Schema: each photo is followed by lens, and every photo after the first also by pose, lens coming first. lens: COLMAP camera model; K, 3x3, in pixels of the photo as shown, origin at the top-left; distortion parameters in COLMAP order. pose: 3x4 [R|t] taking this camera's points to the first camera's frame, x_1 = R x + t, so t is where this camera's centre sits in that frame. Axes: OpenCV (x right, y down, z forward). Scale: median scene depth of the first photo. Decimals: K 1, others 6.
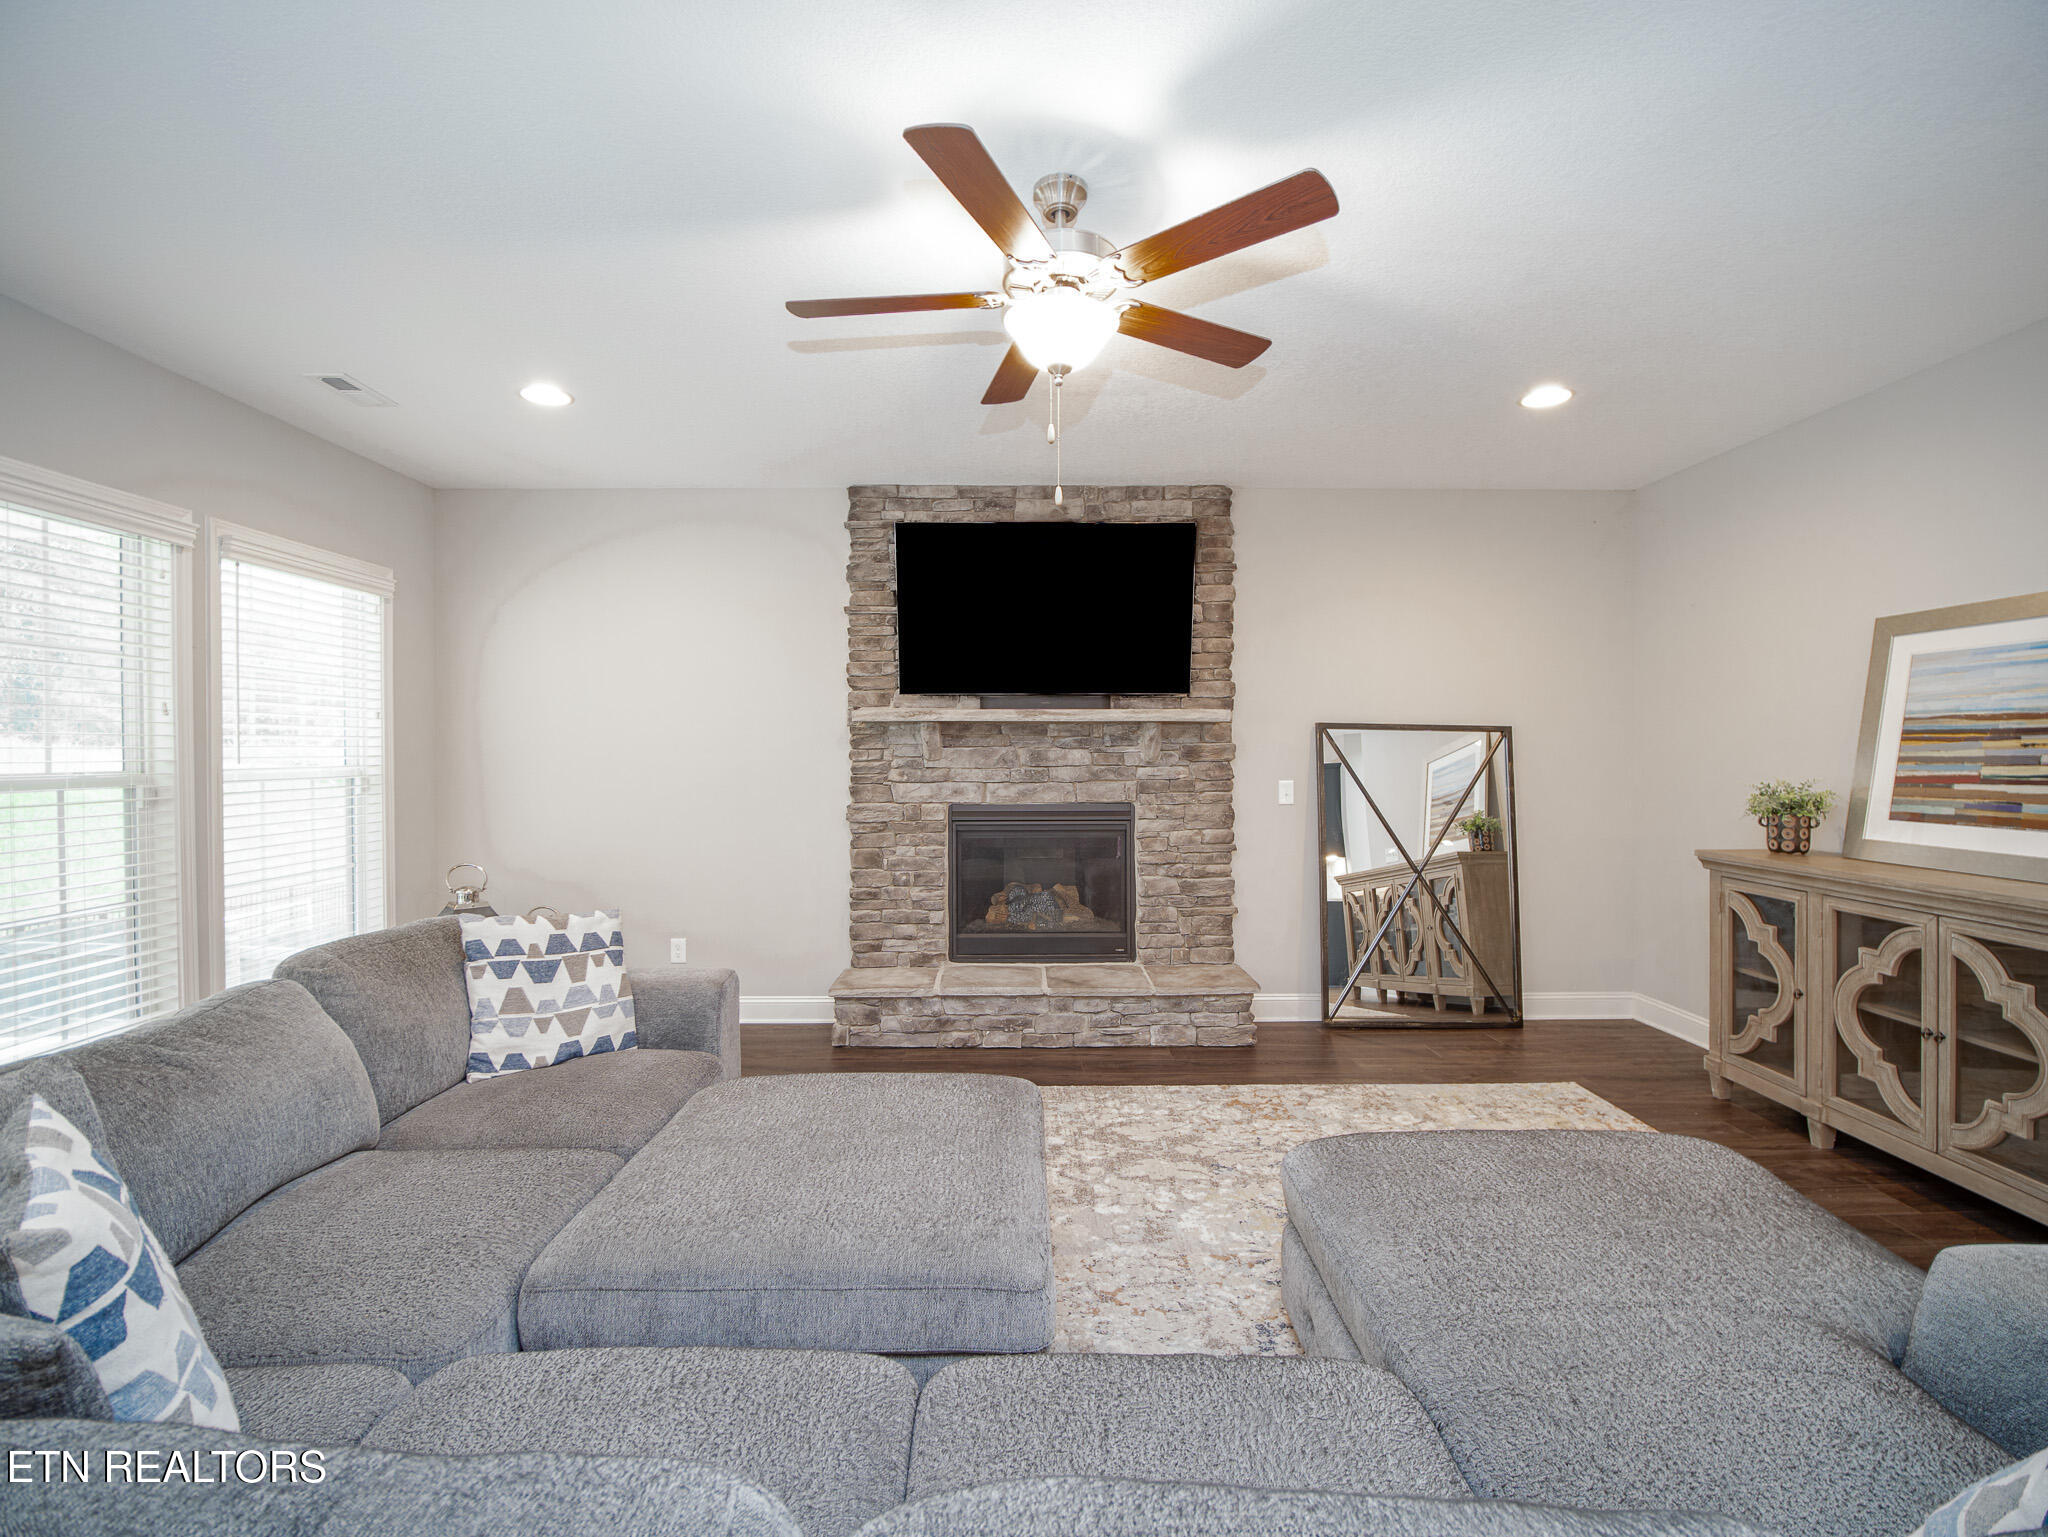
lens RADIAL K [[918.4, 0, 1019.9], [0, 918.4, 760.8], [0, 0, 1]] dist [-0.017007, 0.000227]
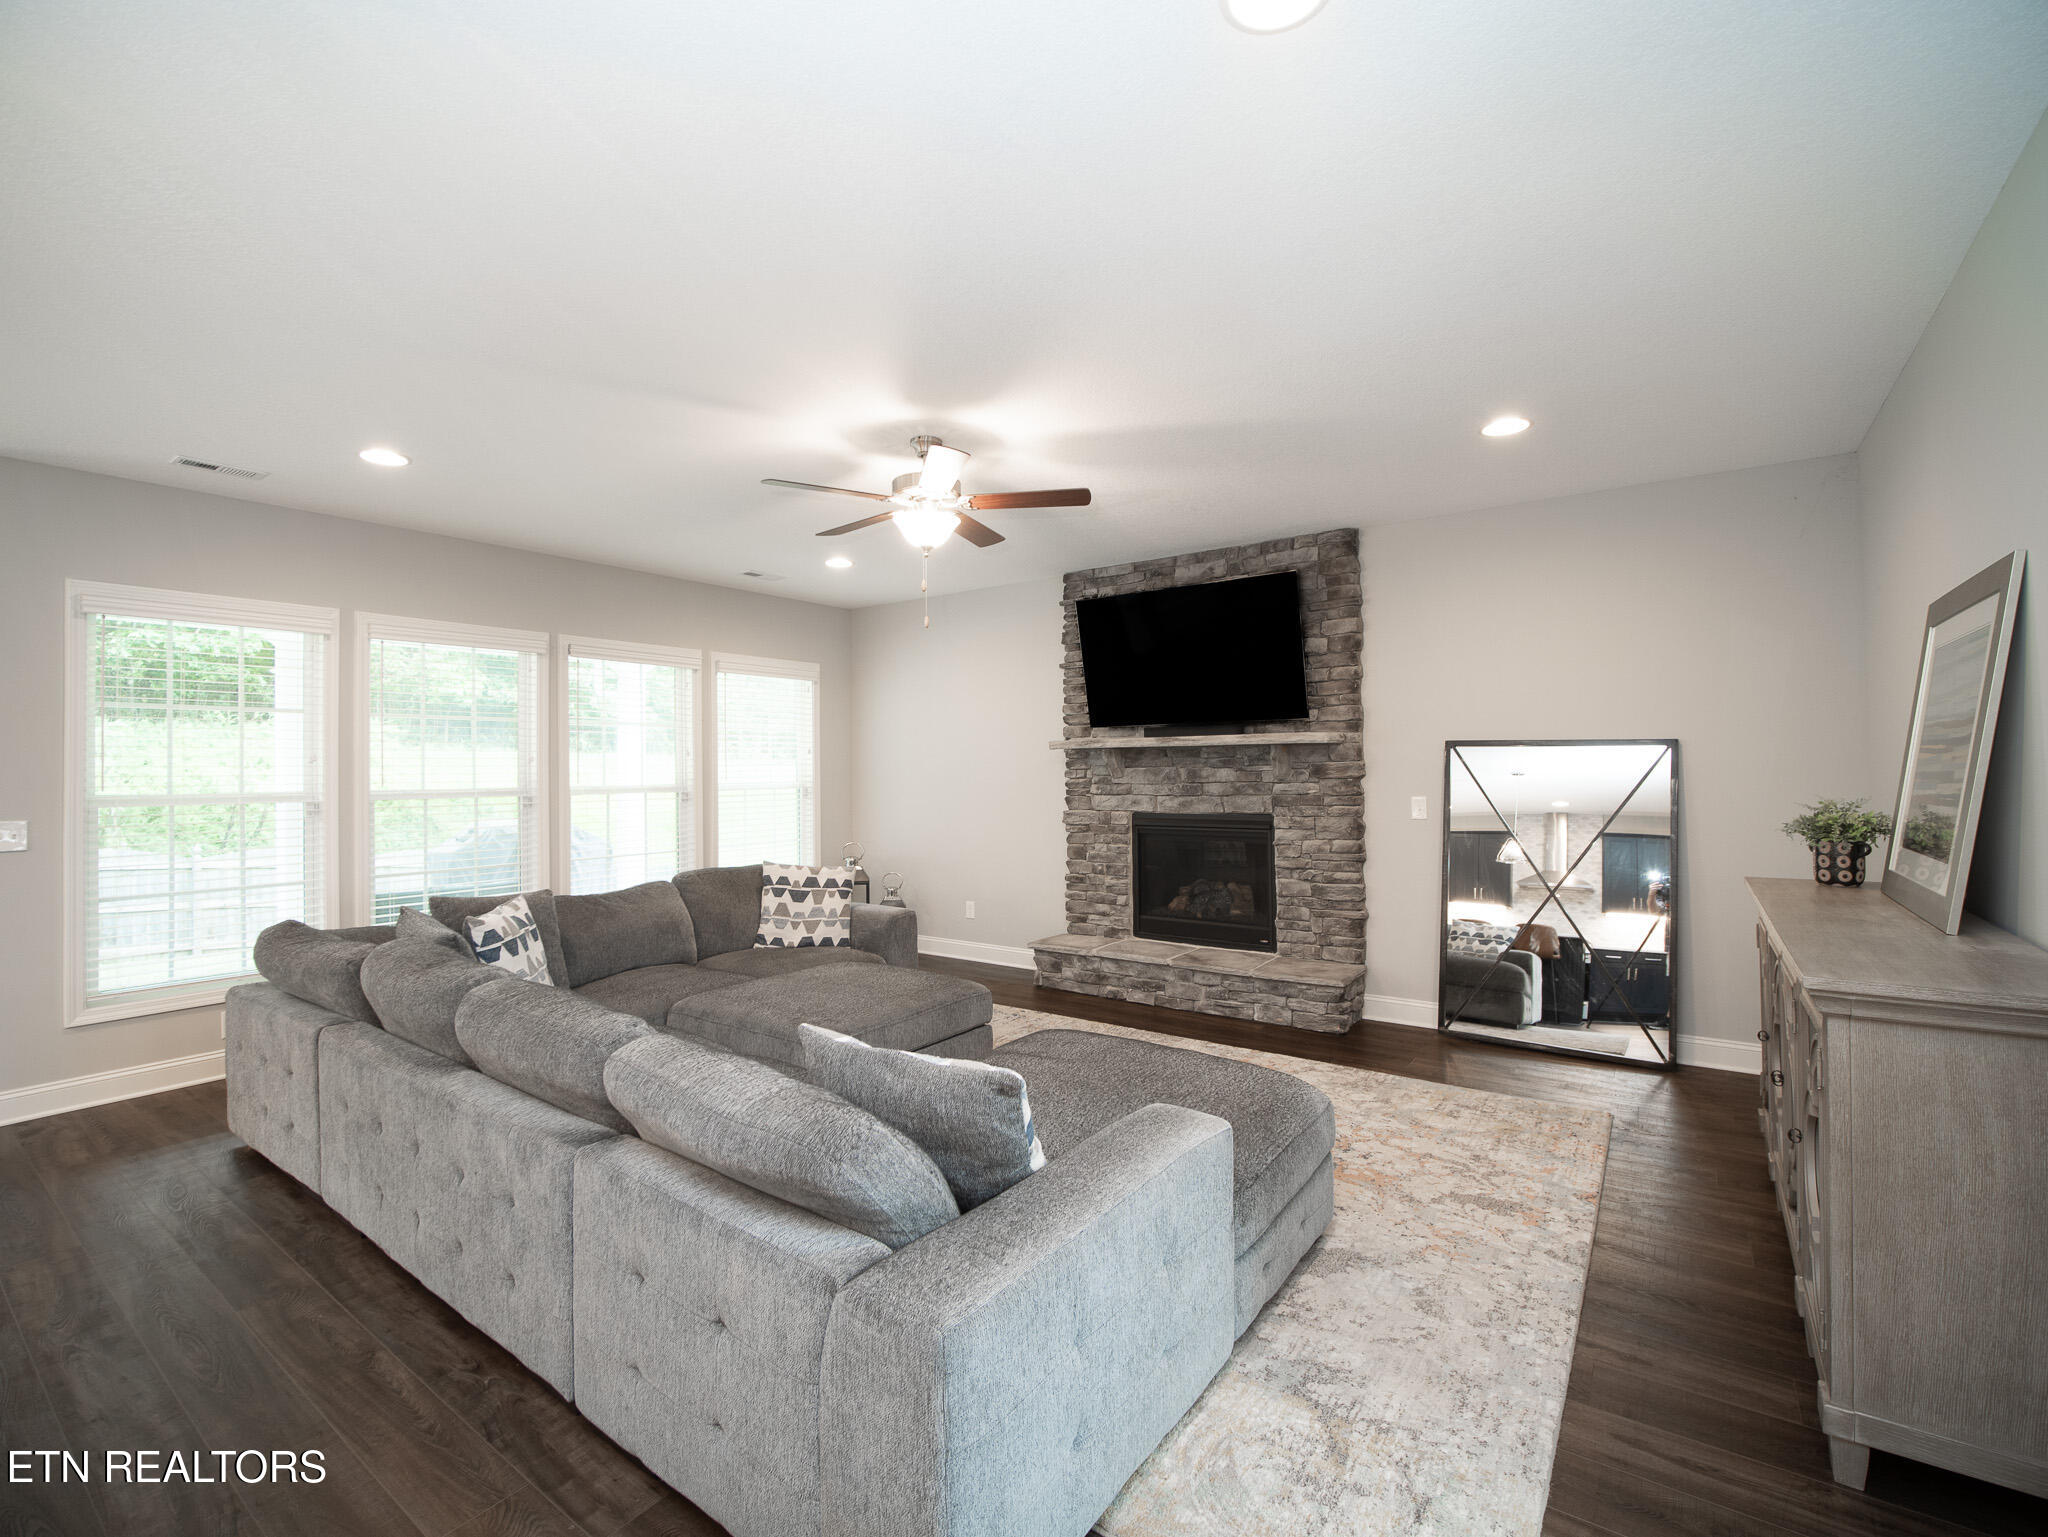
lens RADIAL K [[918.4, 0, 1019.9], [0, 918.4, 760.8], [0, 0, 1]] dist [-0.017007, 0.000227]
pose [[0.800347, -0.012006, -0.599417, 0.567643], [0.000828, 0.999821, -0.018921, 0.000116], [0.599537, 0.014647, 0.800213, -0.115080]]
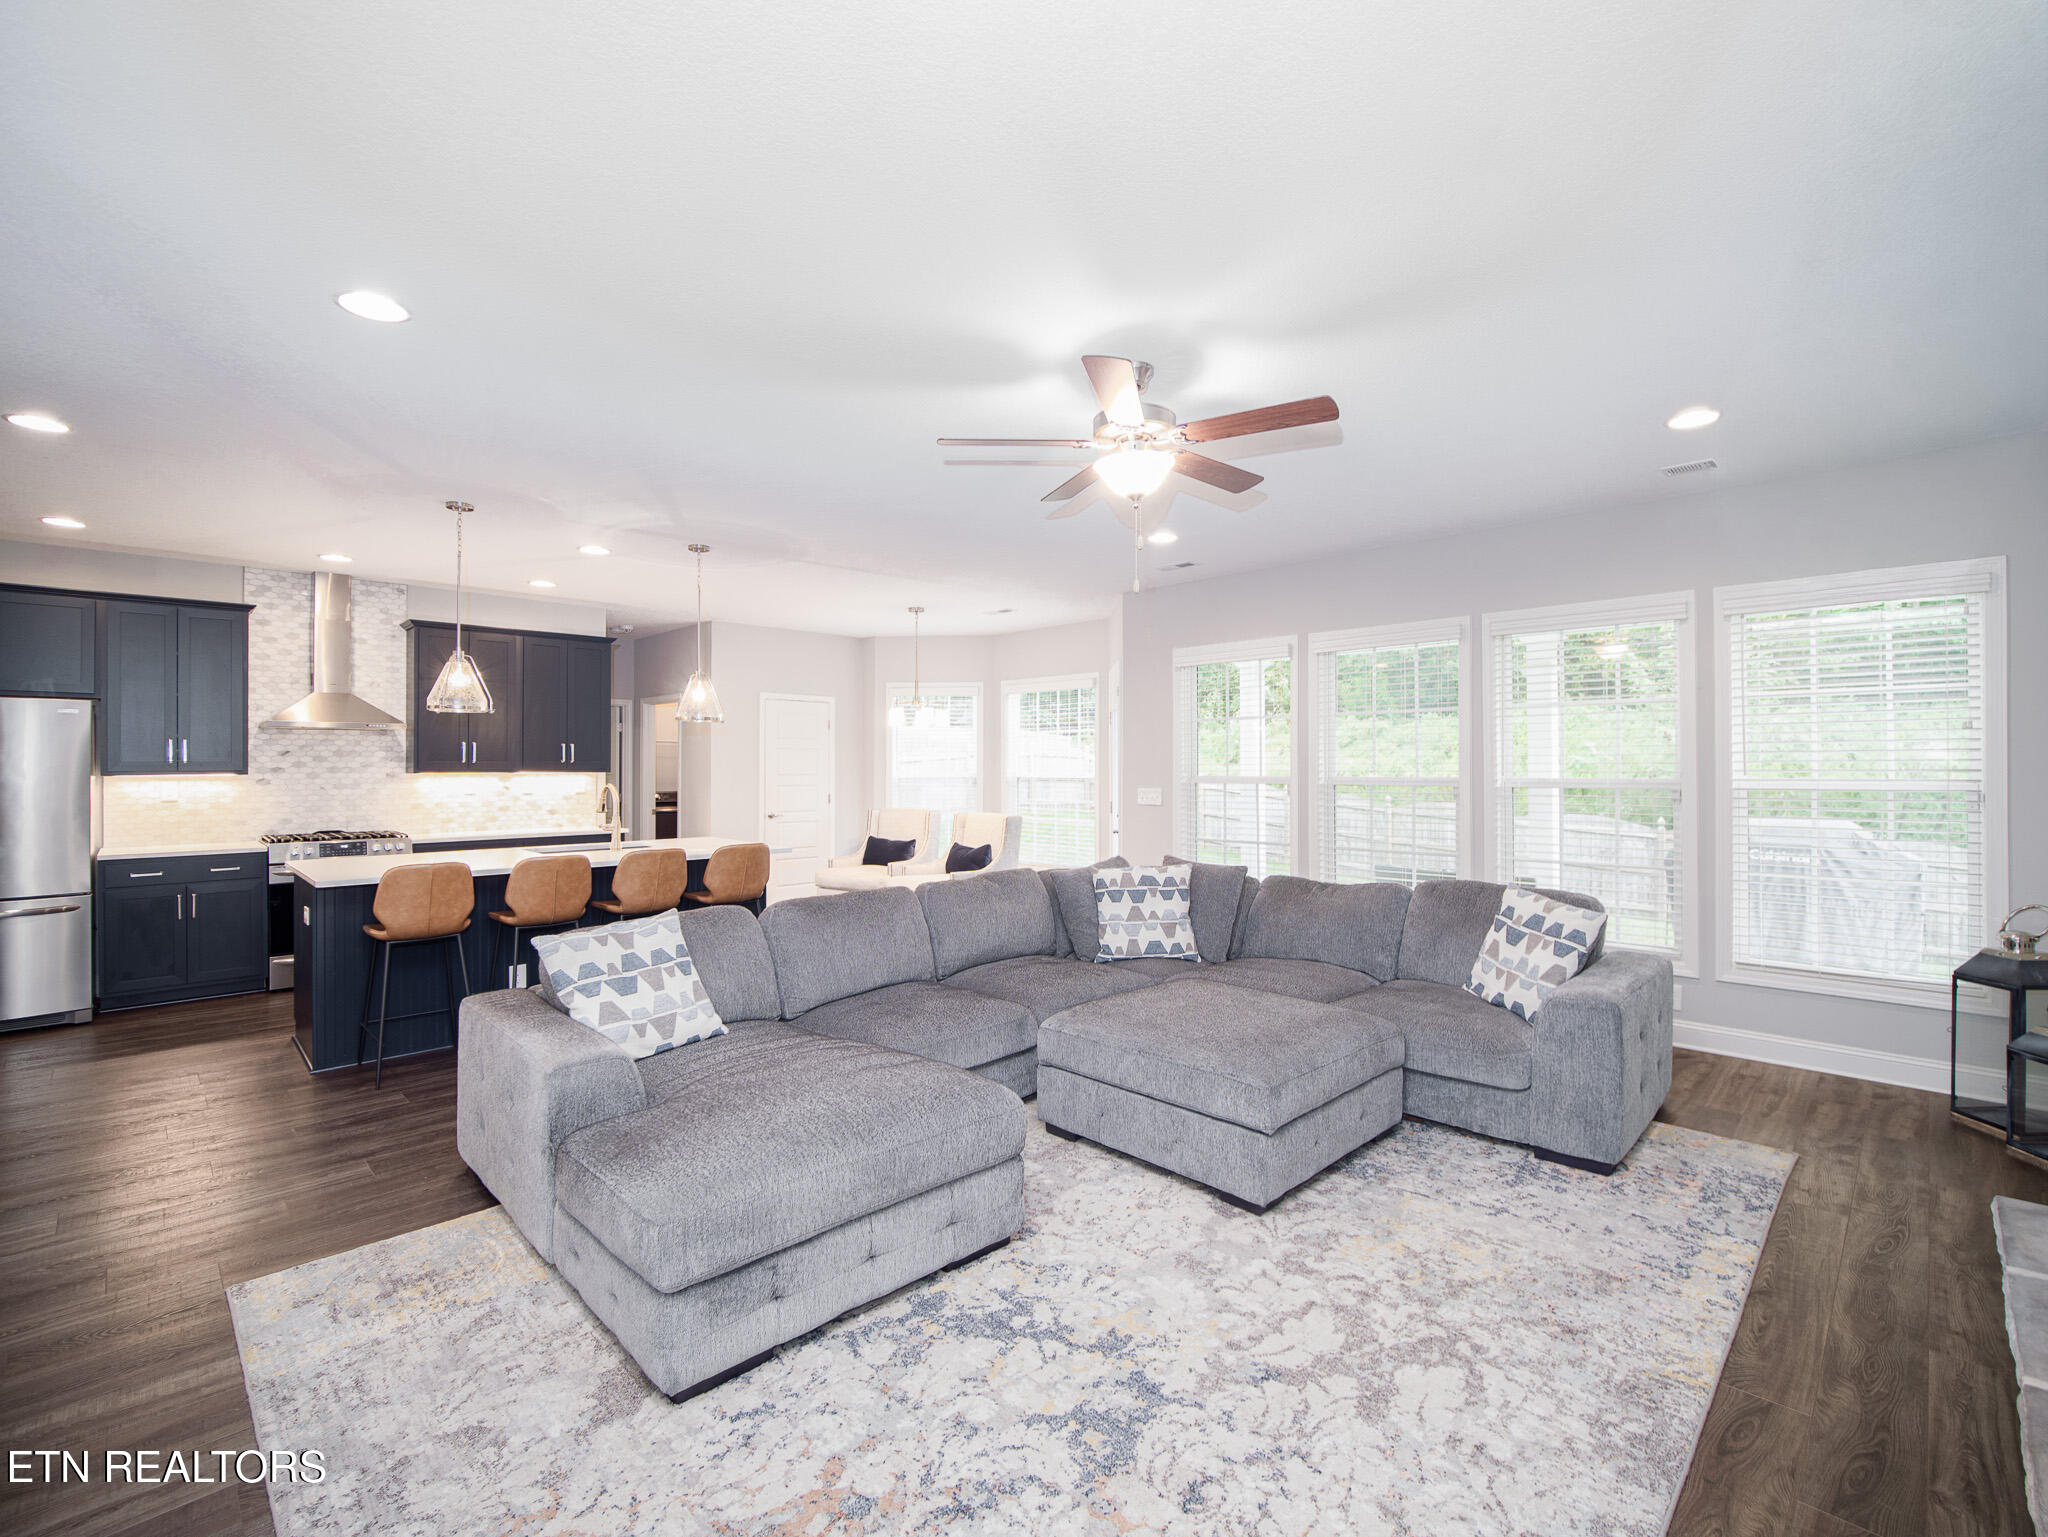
lens RADIAL K [[918.4, 0, 1019.9], [0, 918.4, 760.8], [0, 0, 1]] dist [-0.017007, 0.000227]
pose [[-0.725244, -0.000181, -0.688491, 0.543147], [-0.004895, 0.999976, 0.004893, -0.012201], [0.688474, 0.006919, -0.725228, 0.909378]]
